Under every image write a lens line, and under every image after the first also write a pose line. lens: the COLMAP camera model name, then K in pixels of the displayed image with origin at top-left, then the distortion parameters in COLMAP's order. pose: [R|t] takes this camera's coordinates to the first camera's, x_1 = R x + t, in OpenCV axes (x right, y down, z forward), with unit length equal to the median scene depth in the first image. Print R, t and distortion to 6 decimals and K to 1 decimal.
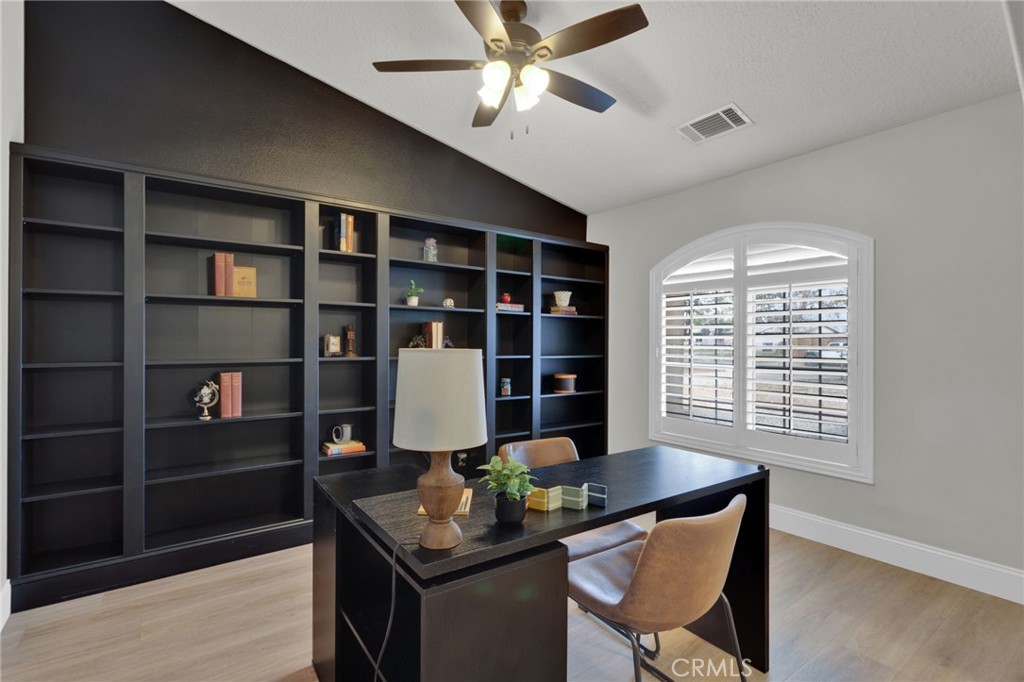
lens RADIAL K [[485.6, 0, 511.5], [0, 485.6, 339.8], [0, 0, 1]] dist [0.001053, 0.000013]
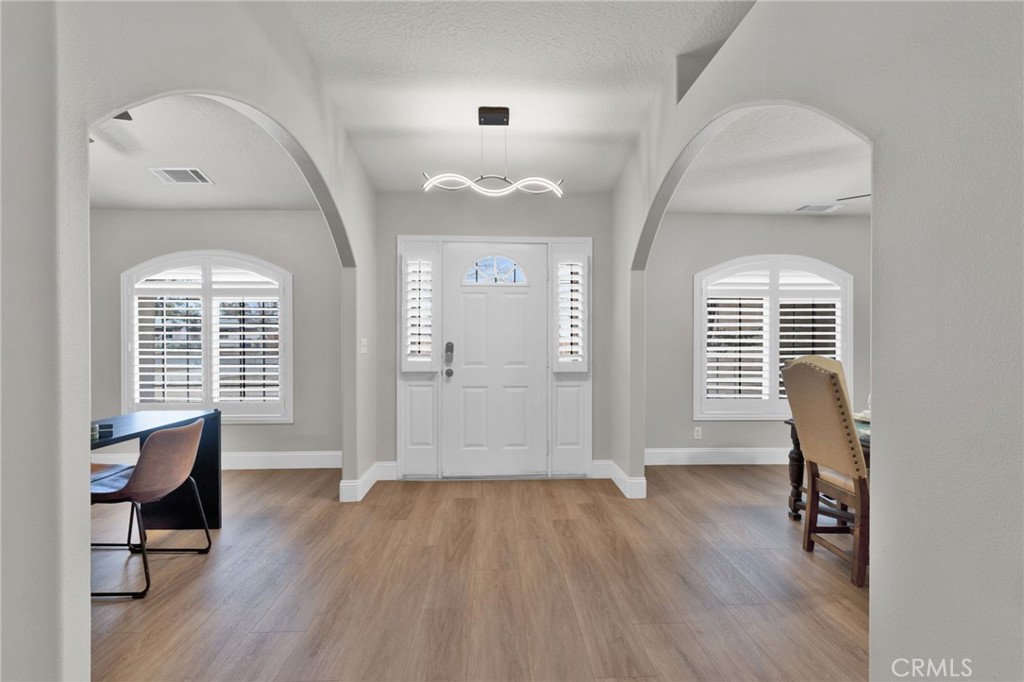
lens RADIAL K [[485.6, 0, 508.4], [0, 485.6, 340.6], [0, 0, 1]] dist [0.001053, 0.000013]
pose [[0.556519, -0.009772, 0.830777, -0.212424], [0.001895, 0.999943, 0.010492, 0.001356], [-0.830833, -0.004264, 0.556506, -0.516911]]
